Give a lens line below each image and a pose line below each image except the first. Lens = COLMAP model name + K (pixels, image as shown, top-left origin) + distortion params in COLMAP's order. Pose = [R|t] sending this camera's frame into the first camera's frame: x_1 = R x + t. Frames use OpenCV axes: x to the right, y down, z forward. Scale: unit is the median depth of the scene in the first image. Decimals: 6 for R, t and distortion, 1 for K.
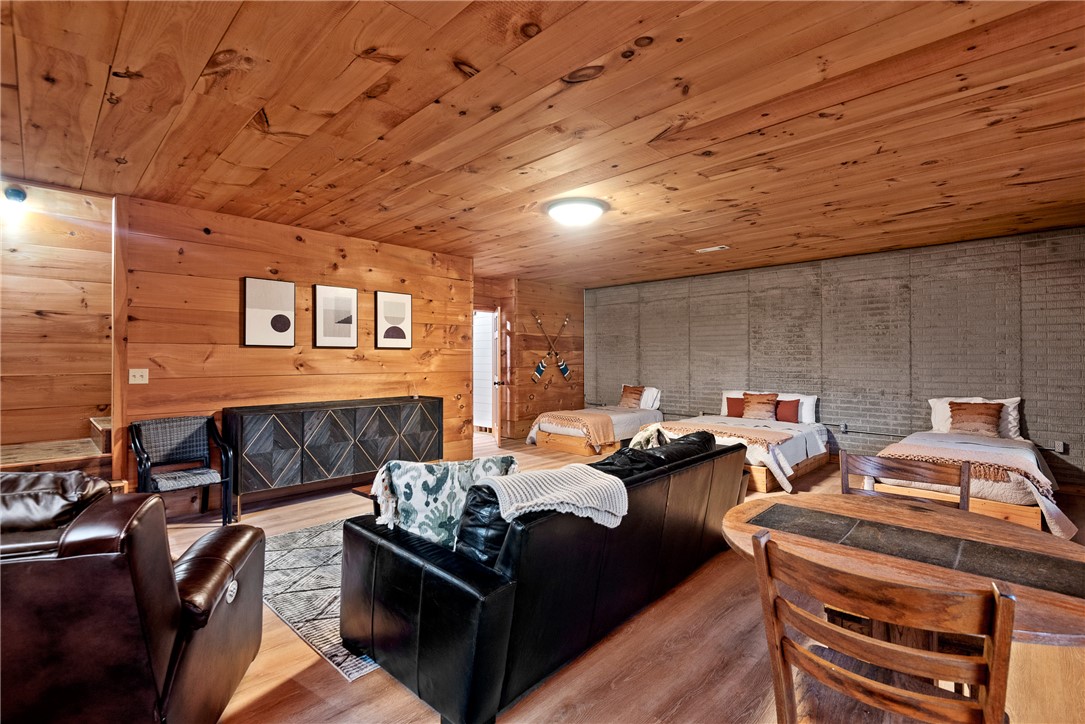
lens RADIAL K [[491.7, 0, 543.9], [0, 491.7, 363.0], [0, 0, 1]] dist [0.033800, -0.022933]
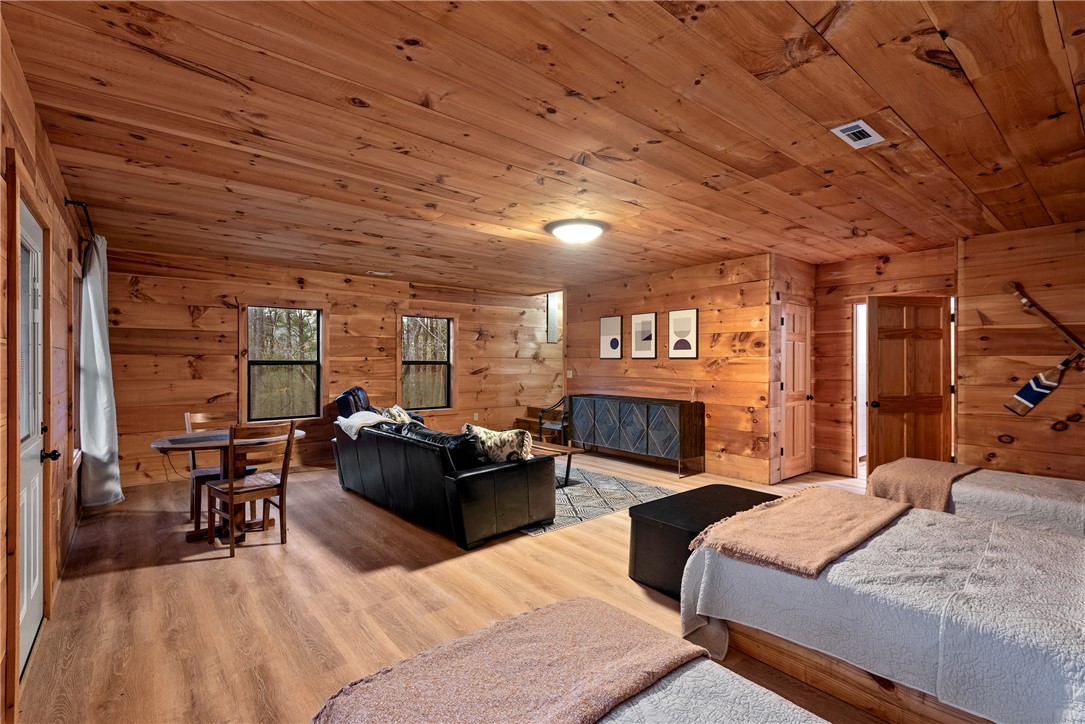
lens RADIAL K [[491.7, 0, 543.9], [0, 491.7, 363.0], [0, 0, 1]] dist [0.033800, -0.022933]
pose [[-0.103801, 0.001710, -0.994597, 0.791002], [-0.014417, 0.999891, 0.003224, -0.016065], [0.994494, 0.014674, -0.103765, 0.726724]]
